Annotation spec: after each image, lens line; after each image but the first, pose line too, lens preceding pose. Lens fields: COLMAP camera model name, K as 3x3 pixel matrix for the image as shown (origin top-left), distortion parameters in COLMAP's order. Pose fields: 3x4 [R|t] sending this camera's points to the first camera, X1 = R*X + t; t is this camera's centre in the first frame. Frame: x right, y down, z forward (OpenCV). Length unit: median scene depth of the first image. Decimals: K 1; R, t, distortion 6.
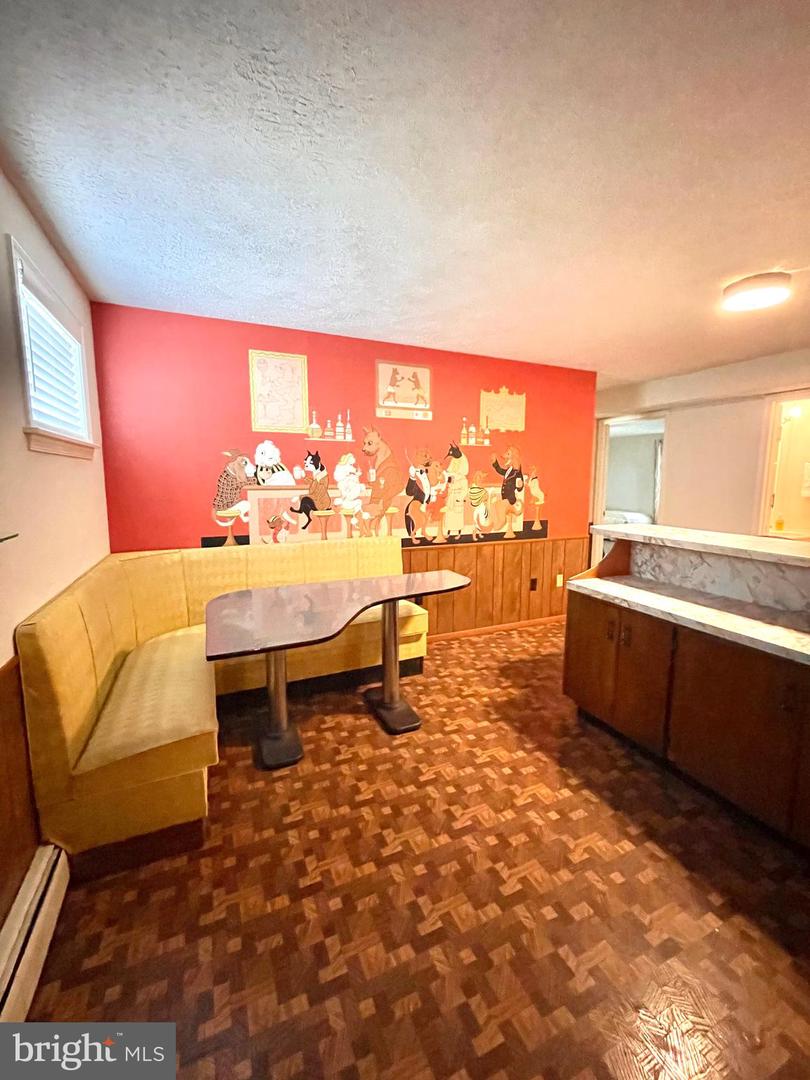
lens RADIAL K [[436.1, 0, 404.6], [0, 436.1, 542.7], [0, 0, 1]] dist [-0.001518, -0.000475]
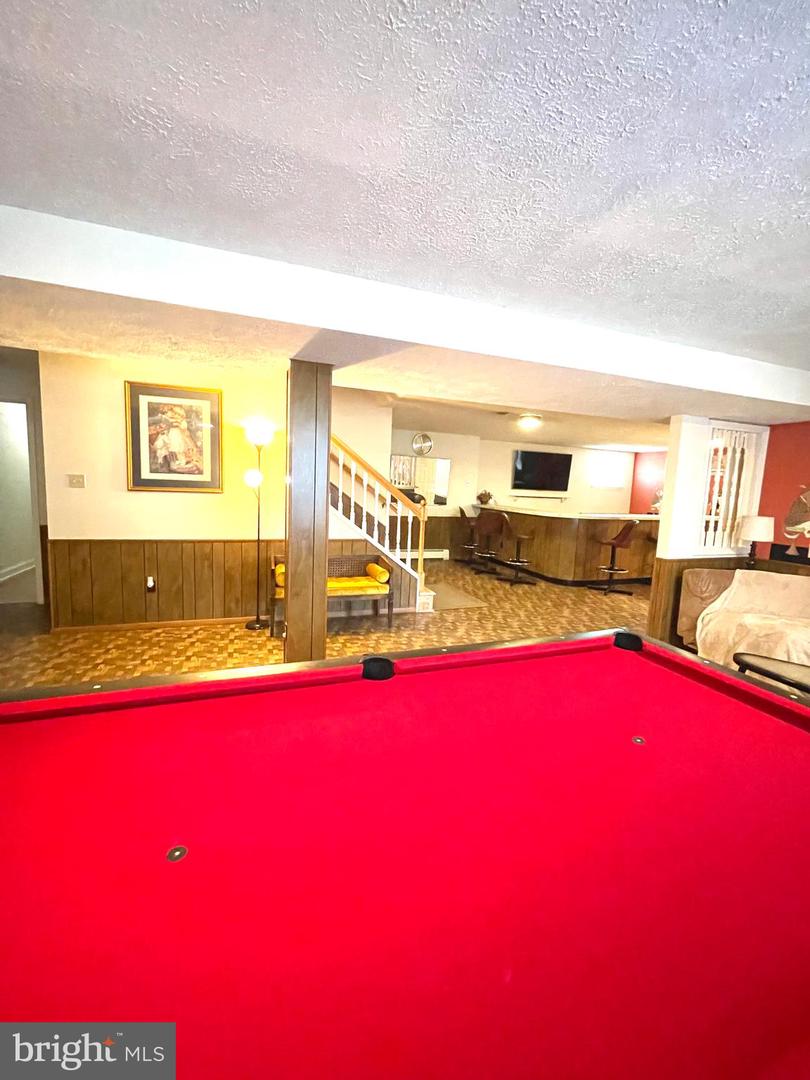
lens RADIAL K [[436.1, 0, 406.4], [0, 436.1, 536.6], [0, 0, 1]] dist [-0.001518, -0.000475]
pose [[-0.064950, 0.112604, -0.991515, 2.711749], [-0.176960, 0.976565, 0.122498, 0.079652], [0.982073, 0.183415, -0.043501, -0.609133]]
